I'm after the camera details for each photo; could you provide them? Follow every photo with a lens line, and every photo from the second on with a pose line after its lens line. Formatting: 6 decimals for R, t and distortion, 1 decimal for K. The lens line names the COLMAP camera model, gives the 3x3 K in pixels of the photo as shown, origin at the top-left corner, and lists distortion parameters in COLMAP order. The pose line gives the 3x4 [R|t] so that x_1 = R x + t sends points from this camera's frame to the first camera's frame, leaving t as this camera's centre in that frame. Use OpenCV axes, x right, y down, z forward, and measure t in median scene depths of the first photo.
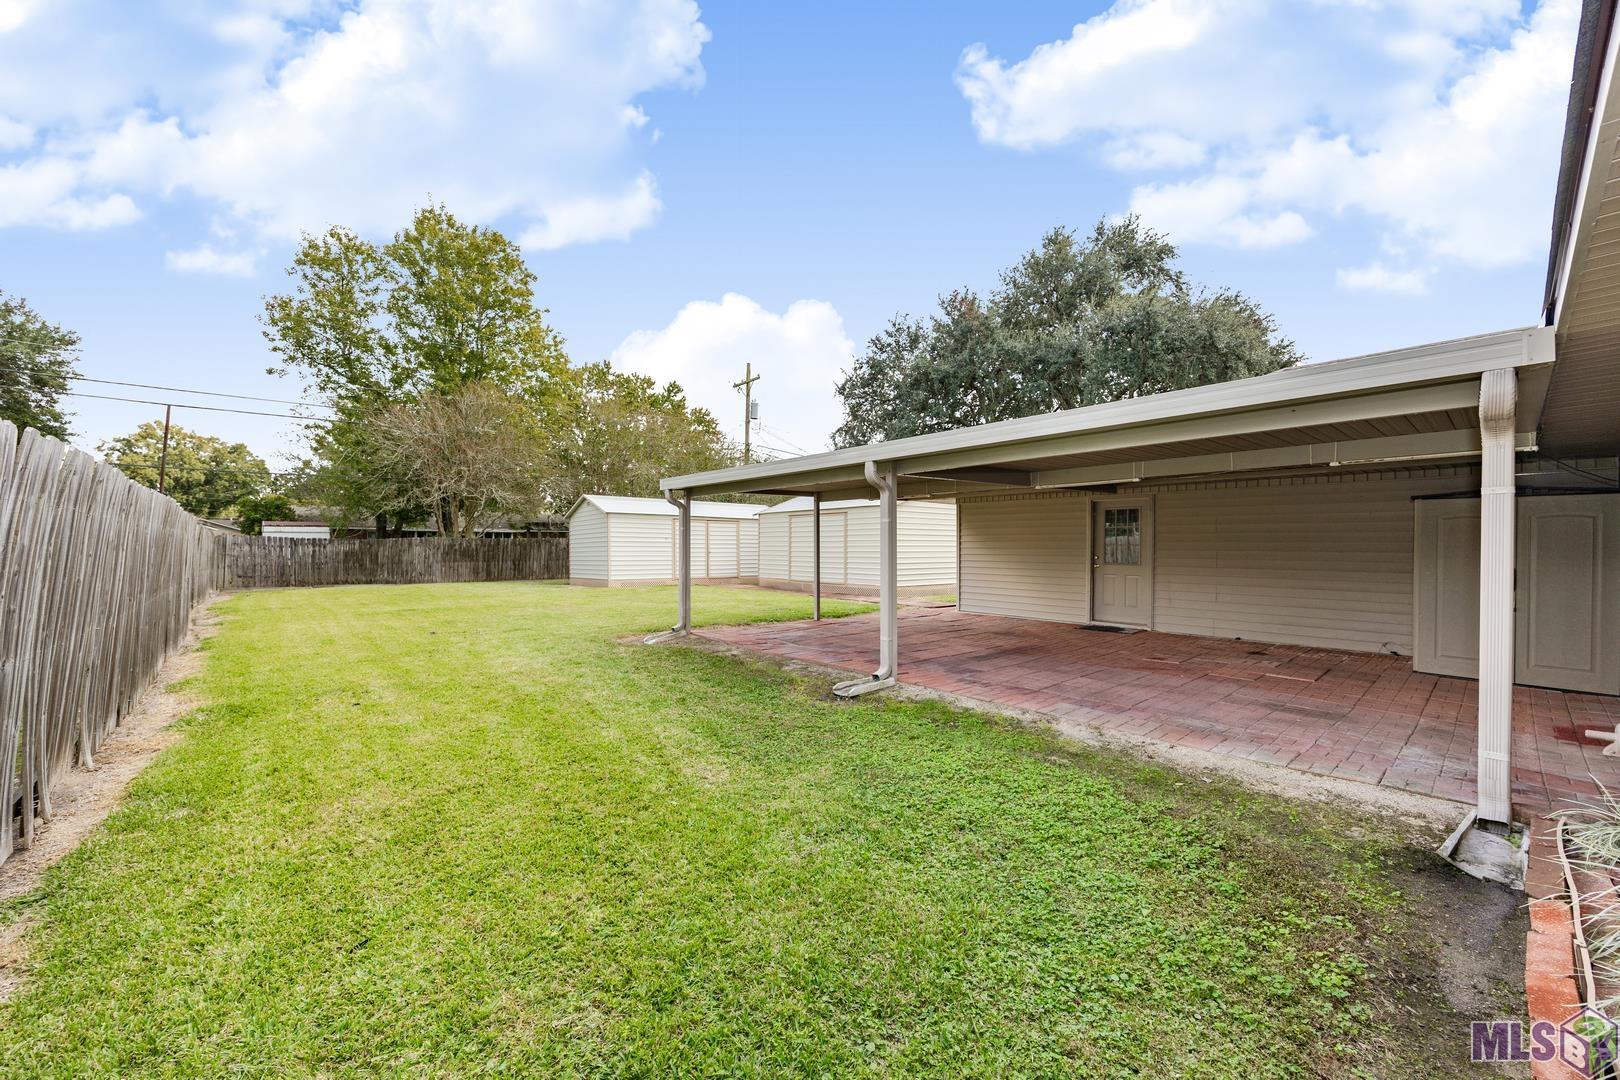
lens RADIAL K [[620.8, 0, 814.8], [0, 620.8, 541.4], [0, 0, 1]] dist [0.000099, 0.000009]
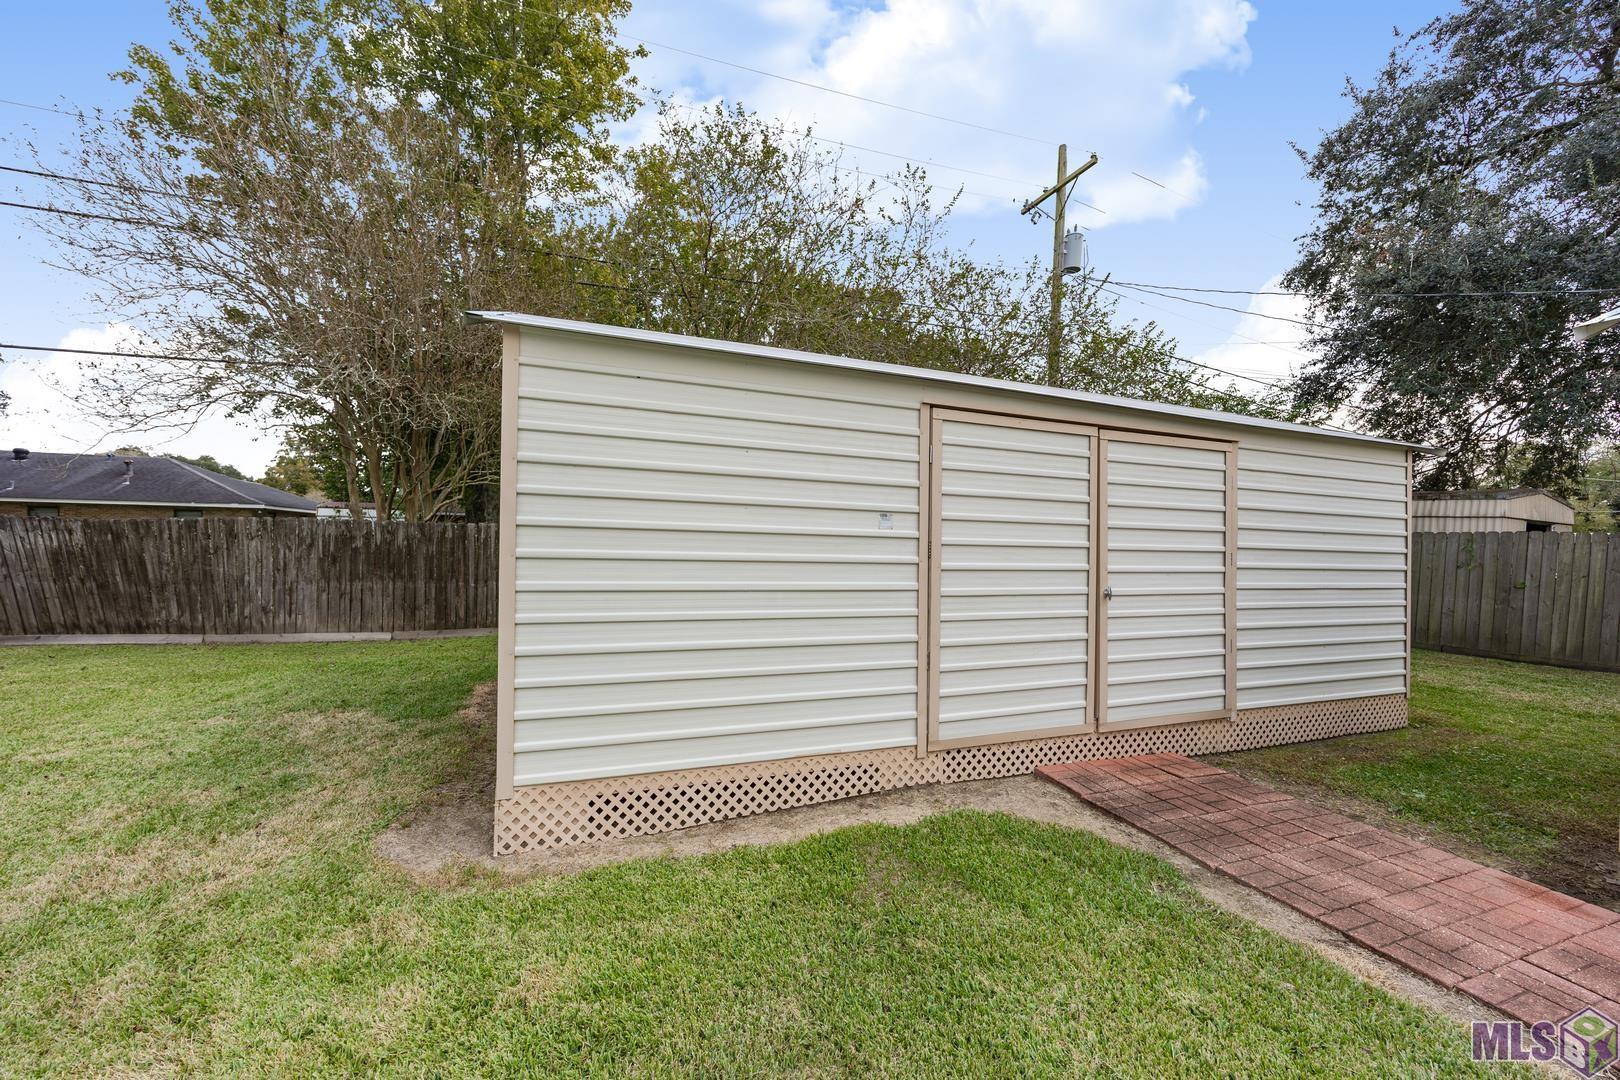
lens RADIAL K [[620.8, 0, 807.3], [0, 620.8, 540.3], [0, 0, 1]] dist [0.000099, 0.000009]
pose [[0.937059, 0.013327, -0.348917, -0.176471], [-0.013524, 0.999907, 0.001871, 0.003100], [0.348910, 0.002966, 0.937152, 0.757775]]
